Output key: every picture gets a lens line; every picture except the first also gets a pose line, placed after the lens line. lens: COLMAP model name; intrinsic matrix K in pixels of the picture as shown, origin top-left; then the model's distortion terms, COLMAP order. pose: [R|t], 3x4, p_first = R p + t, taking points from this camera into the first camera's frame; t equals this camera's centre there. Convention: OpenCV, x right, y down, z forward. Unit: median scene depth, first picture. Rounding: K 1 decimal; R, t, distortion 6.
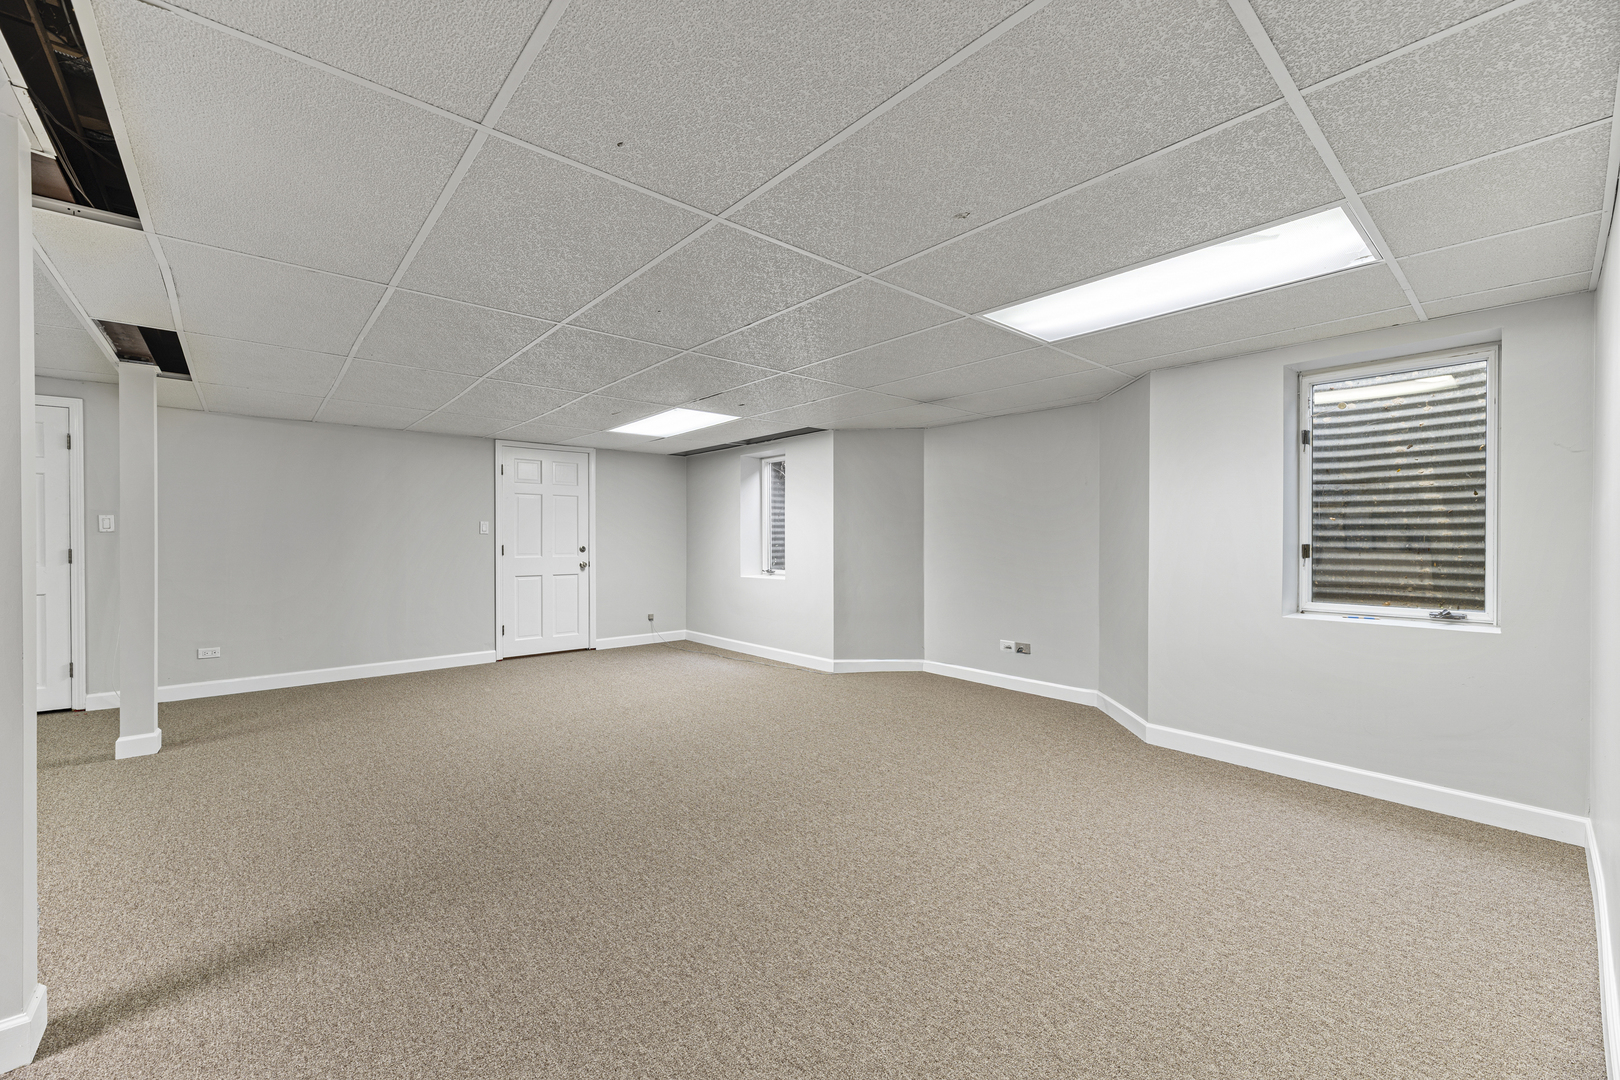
lens RADIAL K [[651.3, 0, 814.2], [0, 651.3, 544.1], [0, 0, 1]] dist [0.000501, 0.000129]
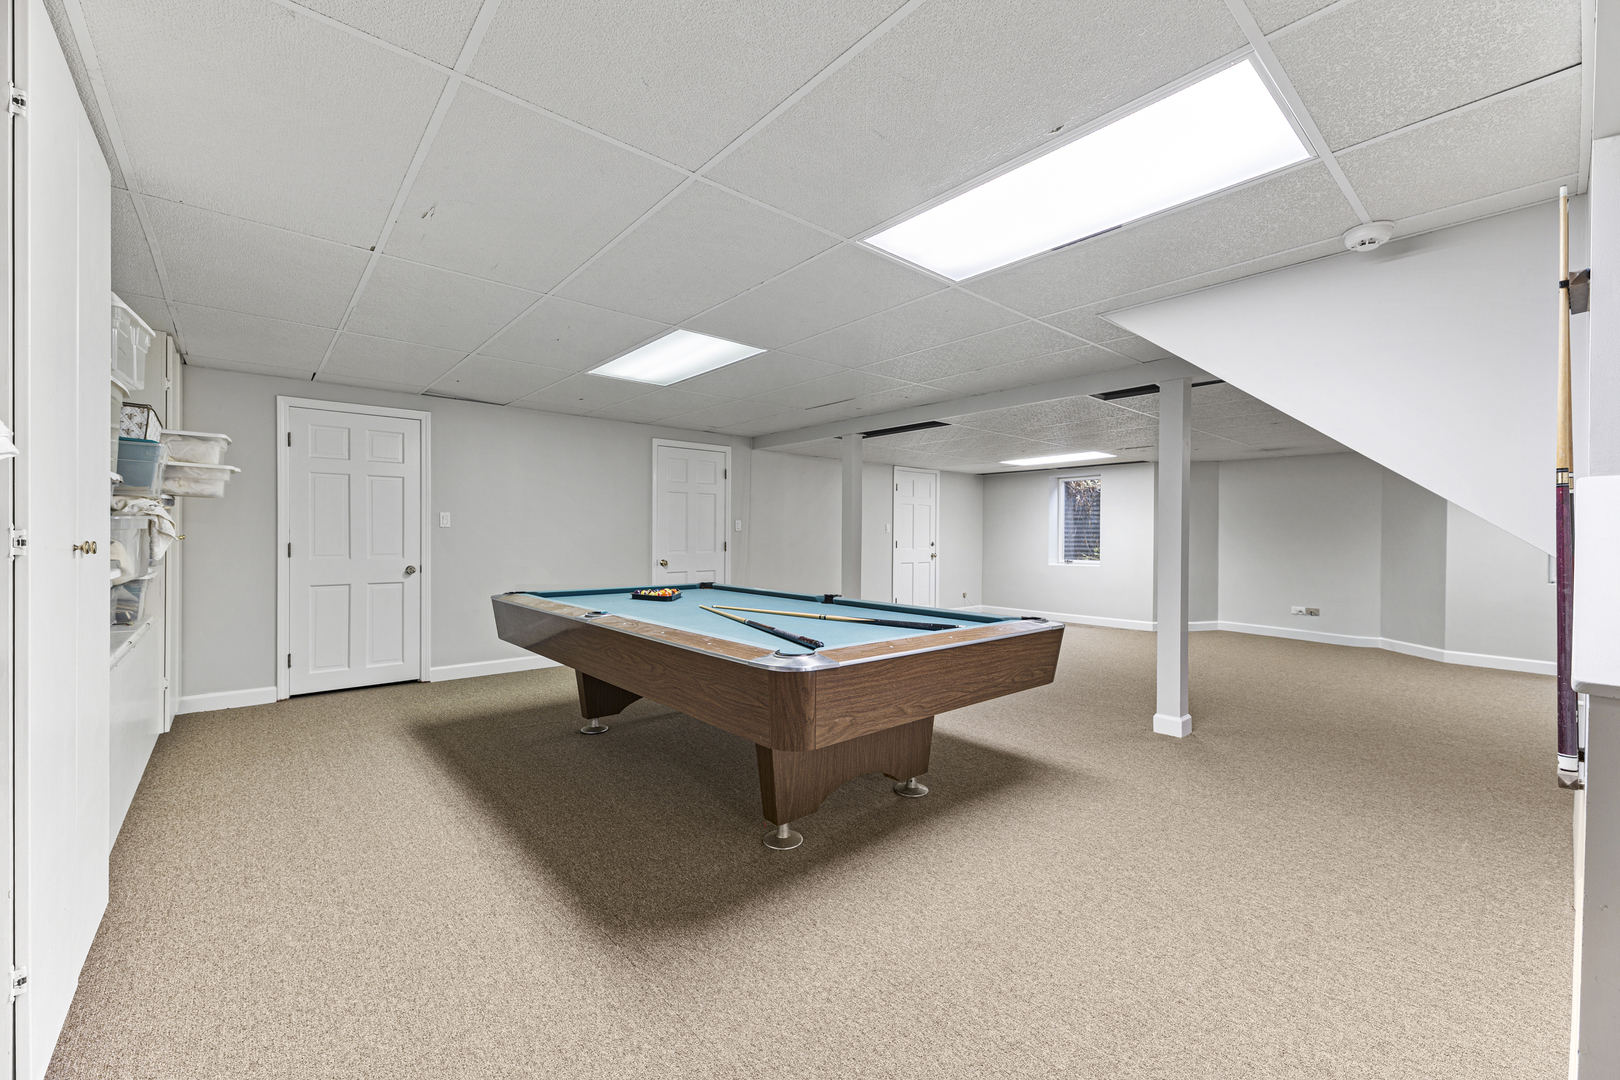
lens RADIAL K [[651.3, 0, 815.1], [0, 651.3, 530.5], [0, 0, 1]] dist [0.000501, 0.000129]
pose [[0.999968, 0.007909, 0.001542, -0.665780], [-0.007888, 0.999881, -0.013257, -0.000264], [-0.001647, 0.013244, 0.999911, -0.411055]]
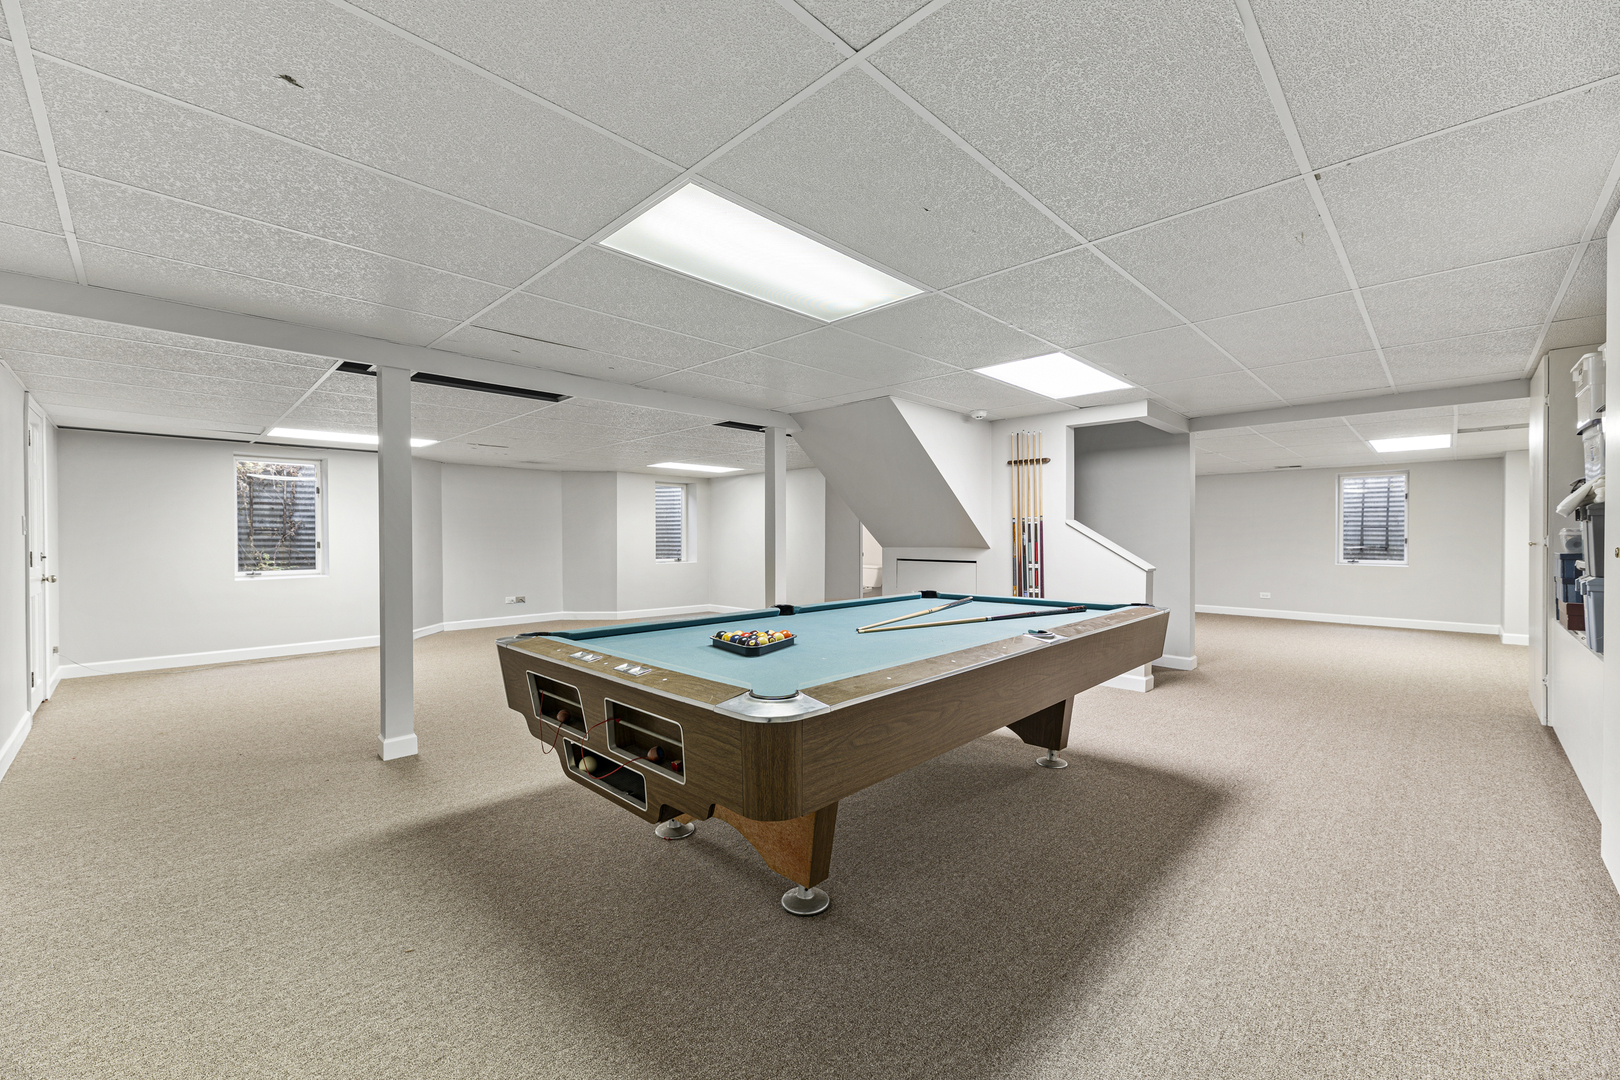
lens RADIAL K [[651.3, 0, 818.0], [0, 651.3, 544.7], [0, 0, 1]] dist [0.000501, 0.000129]
pose [[-0.084995, -0.014205, 0.996280, -1.231371], [0.007996, 0.999856, 0.014938, -0.011764], [-0.996349, 0.009236, -0.084869, 0.255988]]
